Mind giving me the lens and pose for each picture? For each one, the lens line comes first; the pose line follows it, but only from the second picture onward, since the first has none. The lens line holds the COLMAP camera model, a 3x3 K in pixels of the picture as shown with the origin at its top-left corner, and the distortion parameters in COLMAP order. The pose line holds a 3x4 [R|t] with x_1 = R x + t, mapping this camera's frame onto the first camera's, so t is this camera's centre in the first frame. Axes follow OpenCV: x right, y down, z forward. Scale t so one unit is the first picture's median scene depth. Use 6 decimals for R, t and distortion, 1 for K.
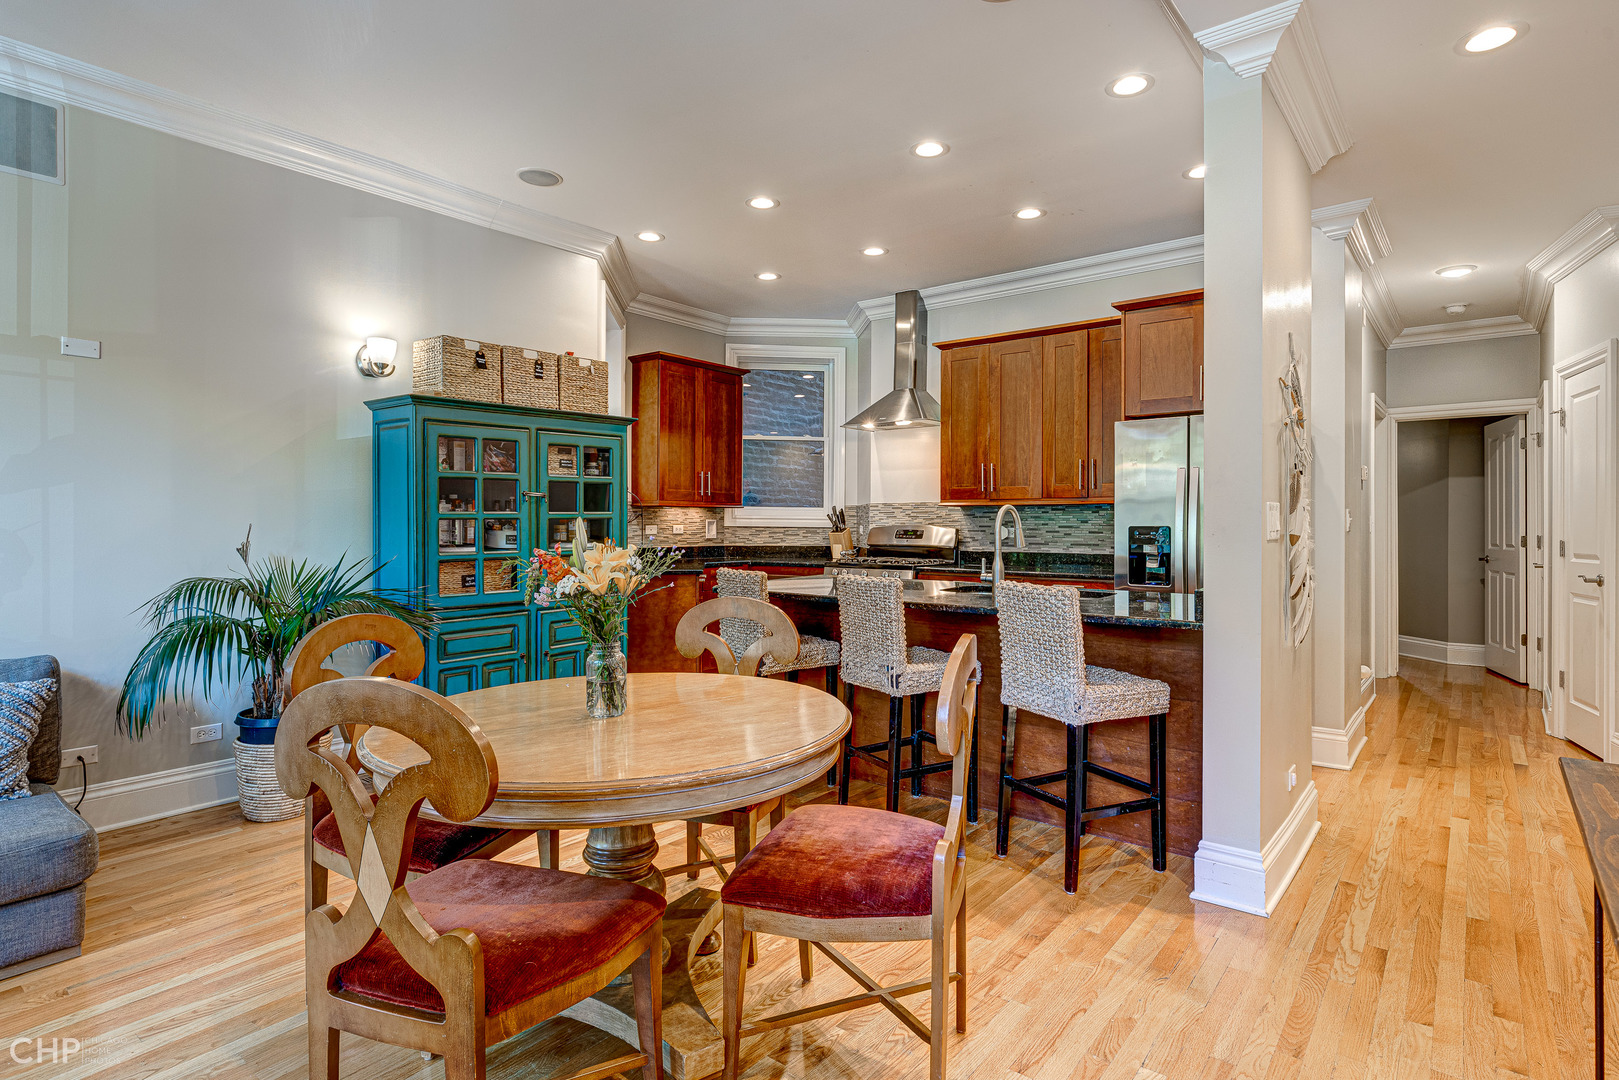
lens RADIAL K [[846.6, 0, 811.7], [0, 846.6, 522.5], [0, 0, 1]] dist [-0.004635, 0.001115]
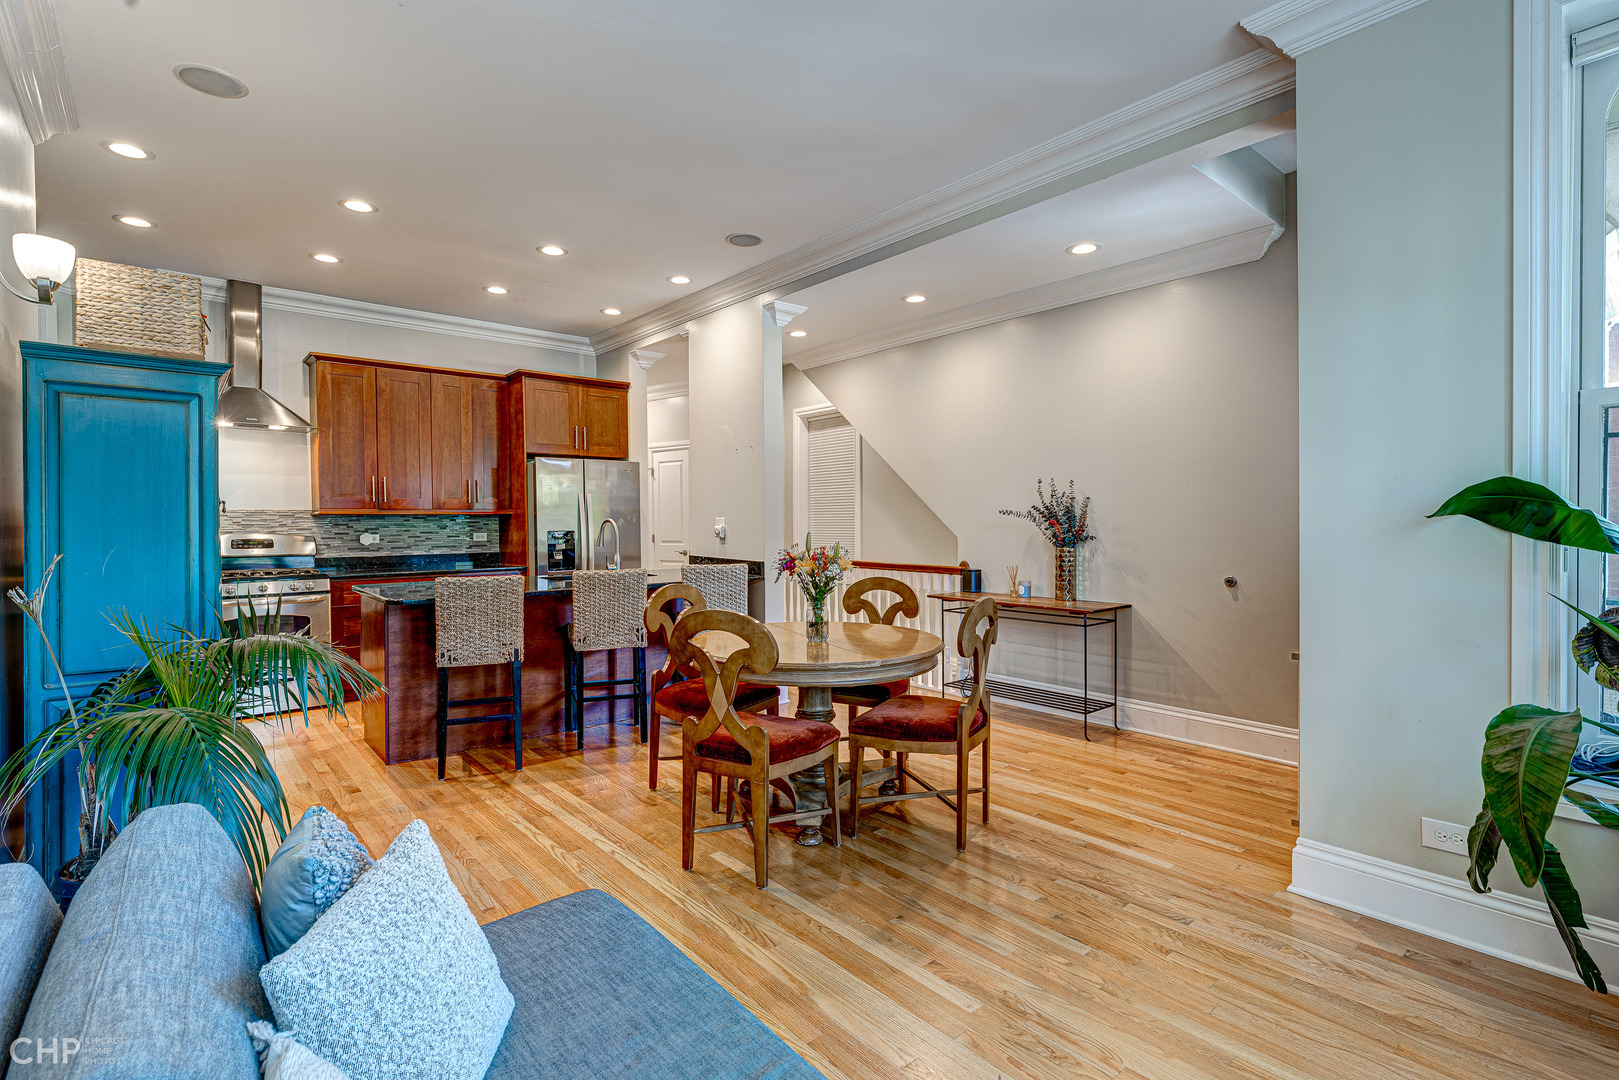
lens RADIAL K [[754.9, 0, 798.4], [0, 754.9, 535.1], [0, 0, 1]] dist [-0.004651, 0.000927]
pose [[0.187701, -0.022871, 0.981960, -0.659598], [0.006498, 0.999736, 0.022043, -0.011478], [-0.982205, 0.002244, 0.187800, 0.282467]]
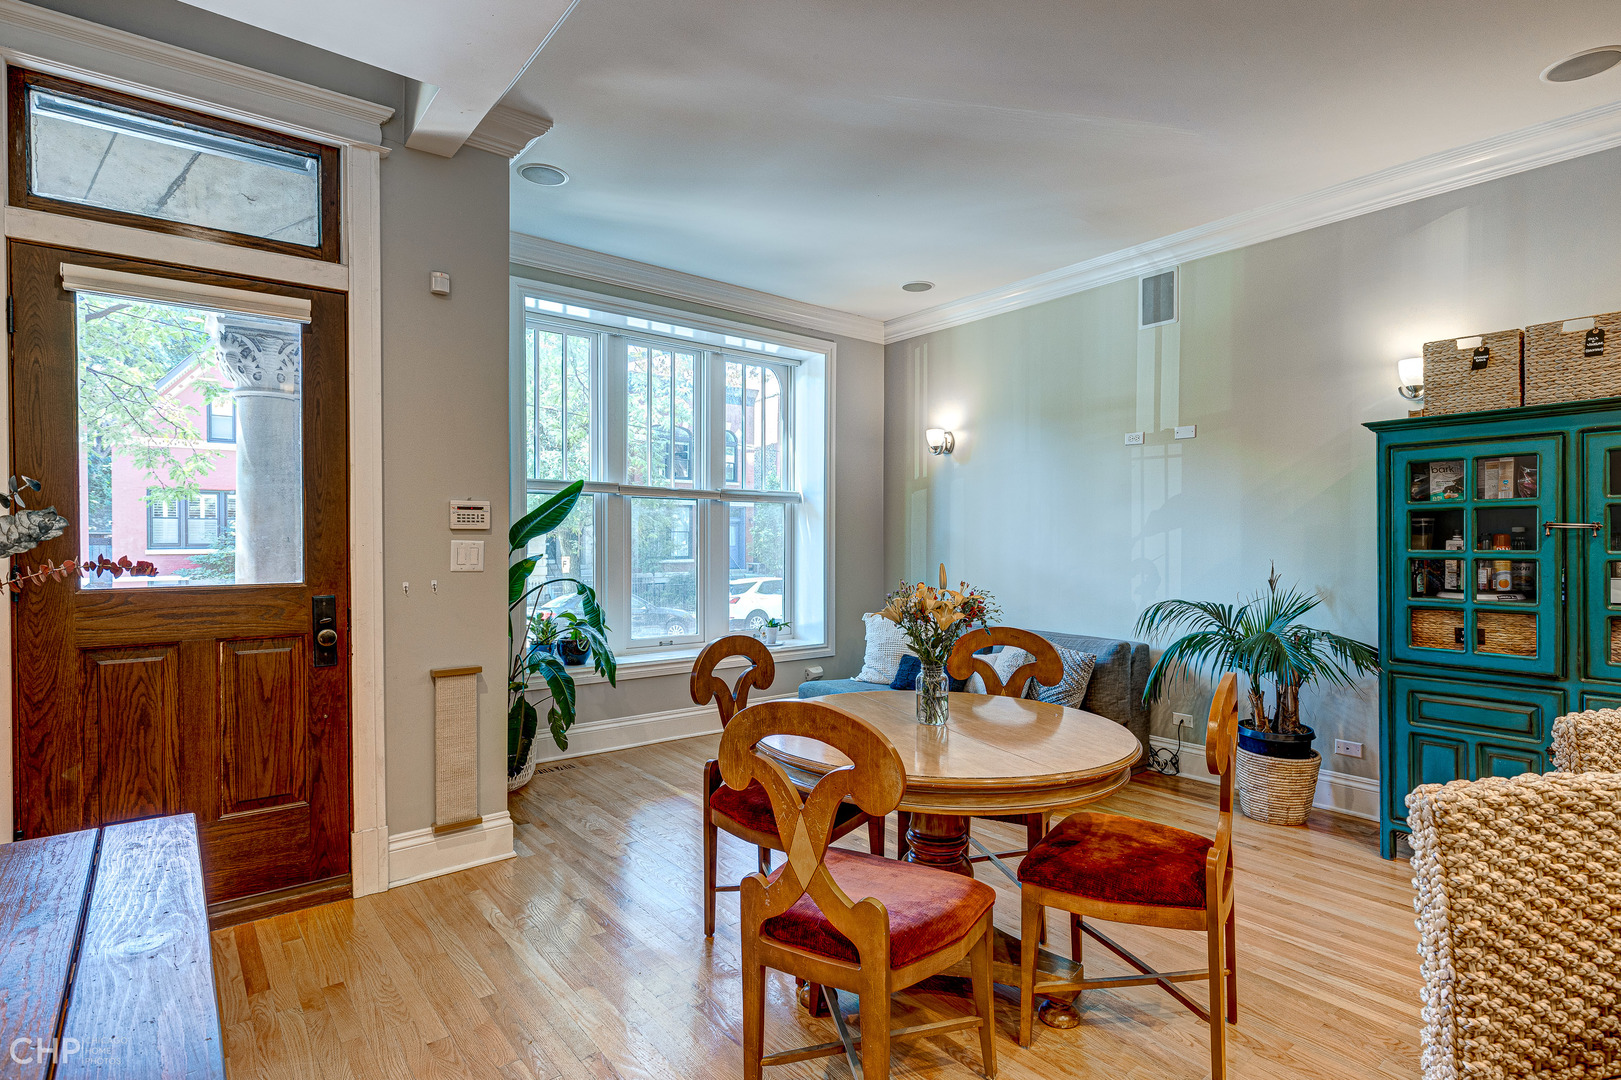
lens RADIAL K [[813.1, 0, 805.6], [0, 813.1, 546.6], [0, 0, 1]] dist [0.000499, -0.000024]
pose [[-0.234306, 0.009985, -0.972112, 0.356153], [-0.003988, 0.999929, 0.011231, -0.015777], [0.972155, 0.006508, -0.234249, 0.405948]]
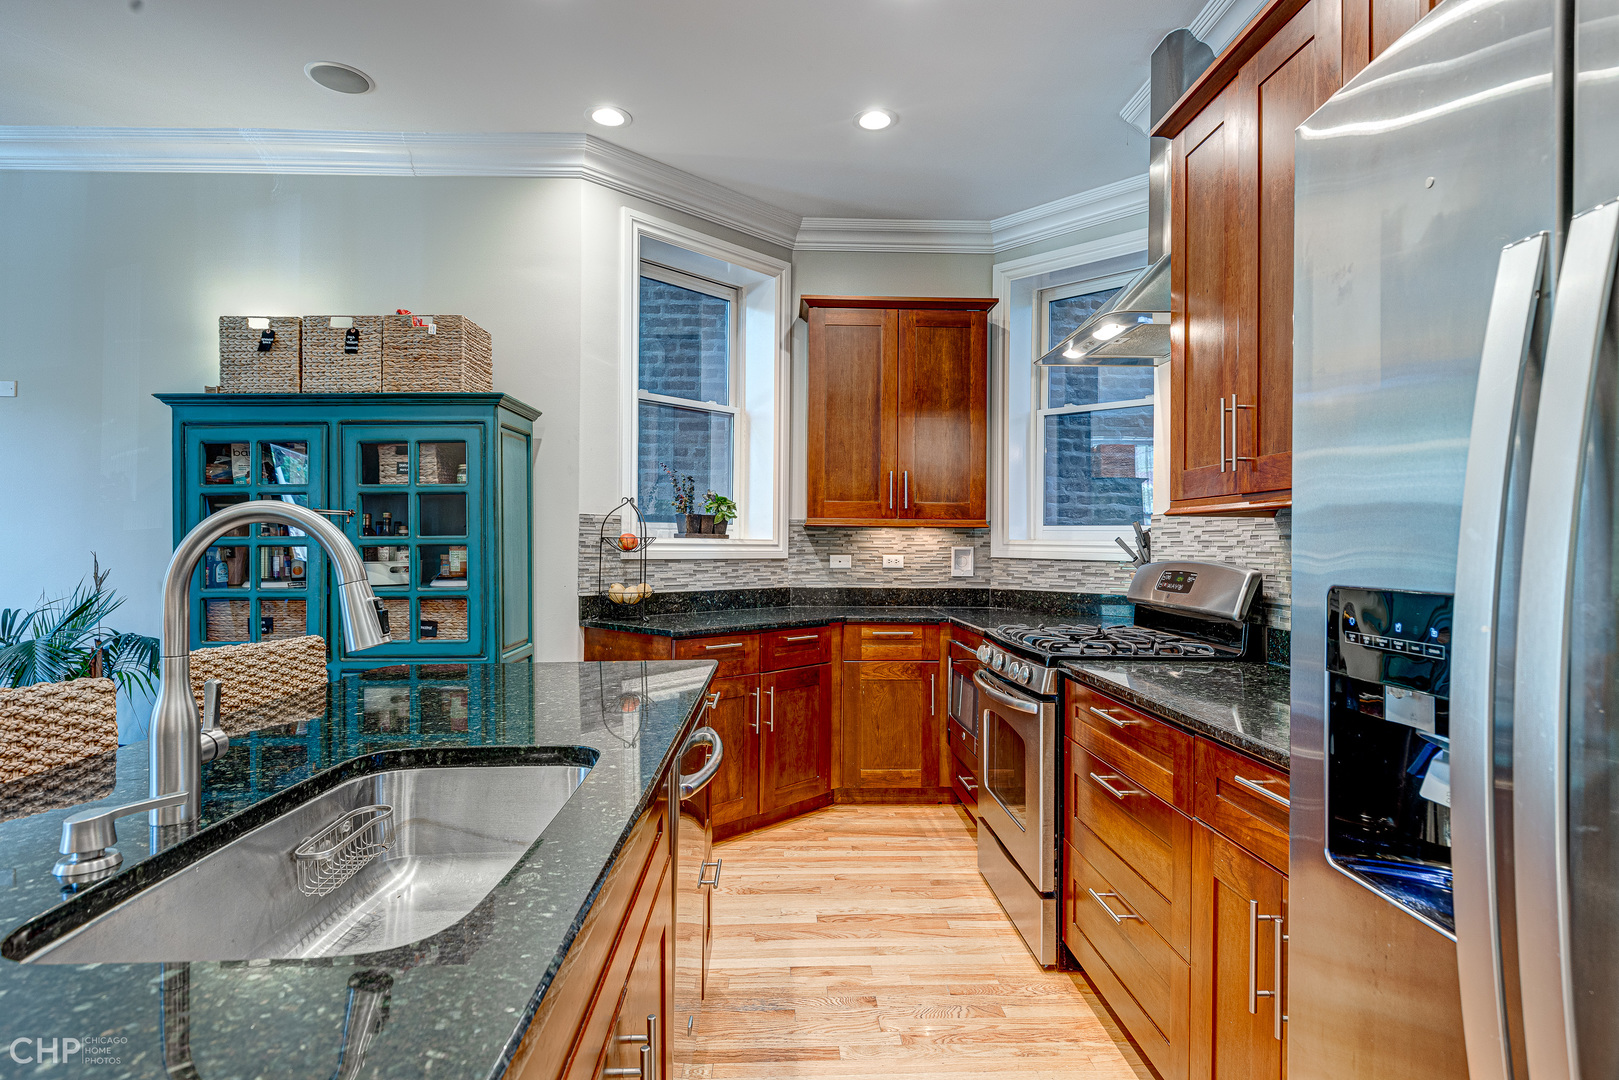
lens RADIAL K [[881.7, 0, 802.1], [0, 881.7, 535.2], [0, 0, 1]] dist [0.000073, -0.001176]
pose [[0.651565, -0.007554, -0.758555, 0.384496], [-0.003748, 0.999906, -0.013177, -0.003738], [0.758583, 0.011429, 0.651476, 0.608450]]
